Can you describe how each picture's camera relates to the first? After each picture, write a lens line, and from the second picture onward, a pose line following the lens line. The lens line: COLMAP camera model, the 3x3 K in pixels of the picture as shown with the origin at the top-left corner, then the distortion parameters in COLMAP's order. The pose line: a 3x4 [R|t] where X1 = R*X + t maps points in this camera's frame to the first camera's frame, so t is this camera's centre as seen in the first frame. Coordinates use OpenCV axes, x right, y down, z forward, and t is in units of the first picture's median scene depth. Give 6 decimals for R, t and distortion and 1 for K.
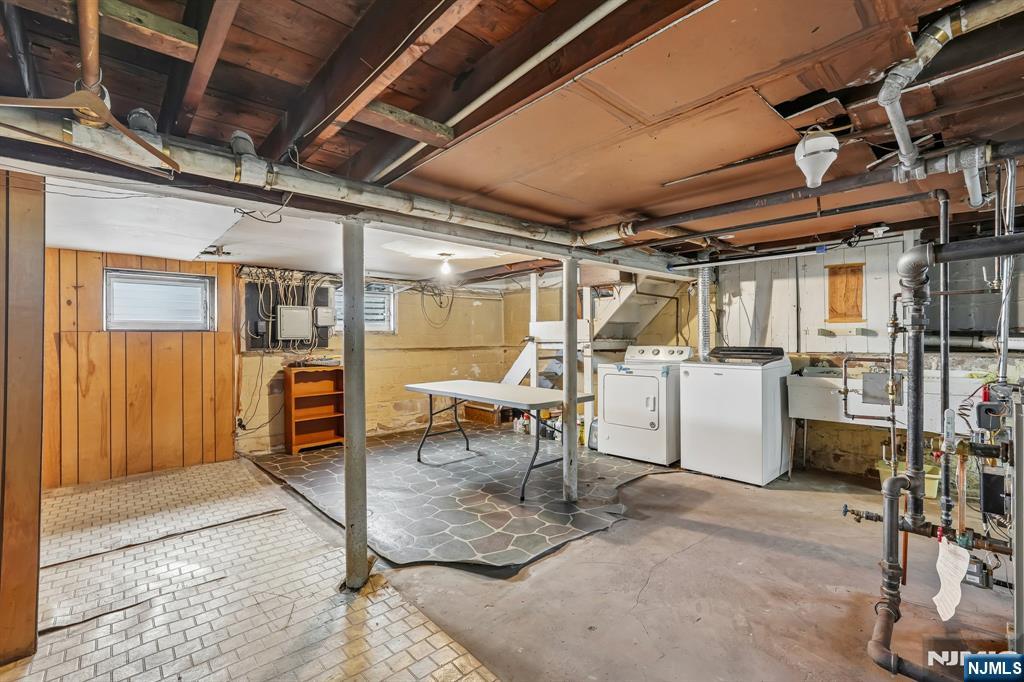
lens RADIAL K [[454.3, 0, 507.4], [0, 454.3, 341.1], [0, 0, 1]] dist [-0.001047, 0.000138]
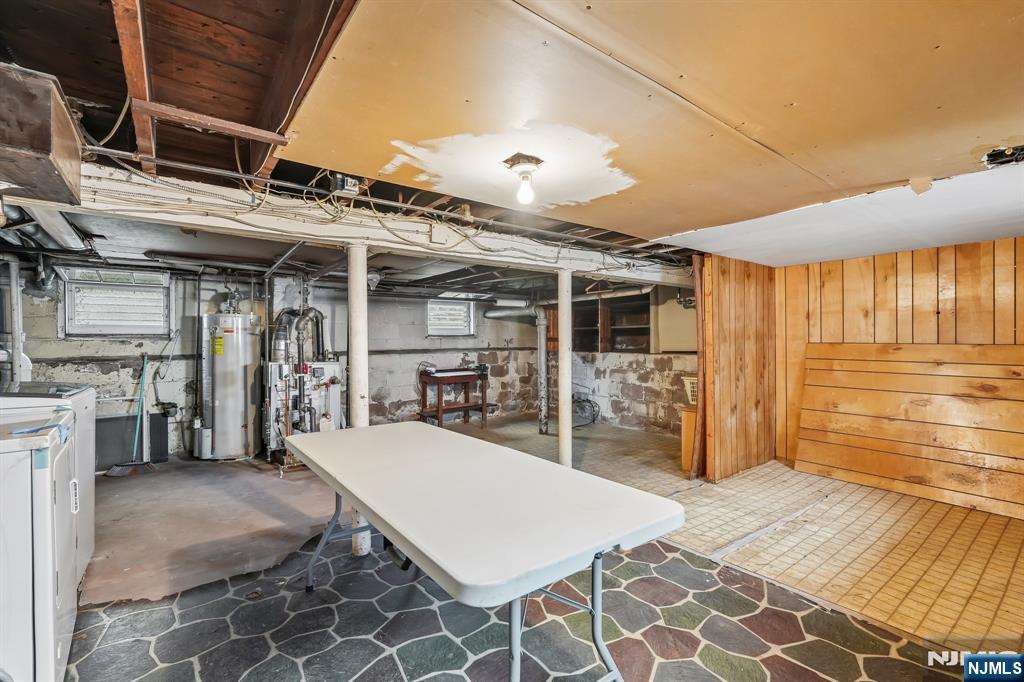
lens RADIAL K [[454.3, 0, 507.4], [0, 454.3, 341.1], [0, 0, 1]] dist [-0.001047, 0.000138]
pose [[-0.995560, 0.010671, 0.093524, -0.198889], [0.011144, 0.999928, 0.004532, -0.016062], [-0.093469, 0.005554, -0.995607, 1.862411]]
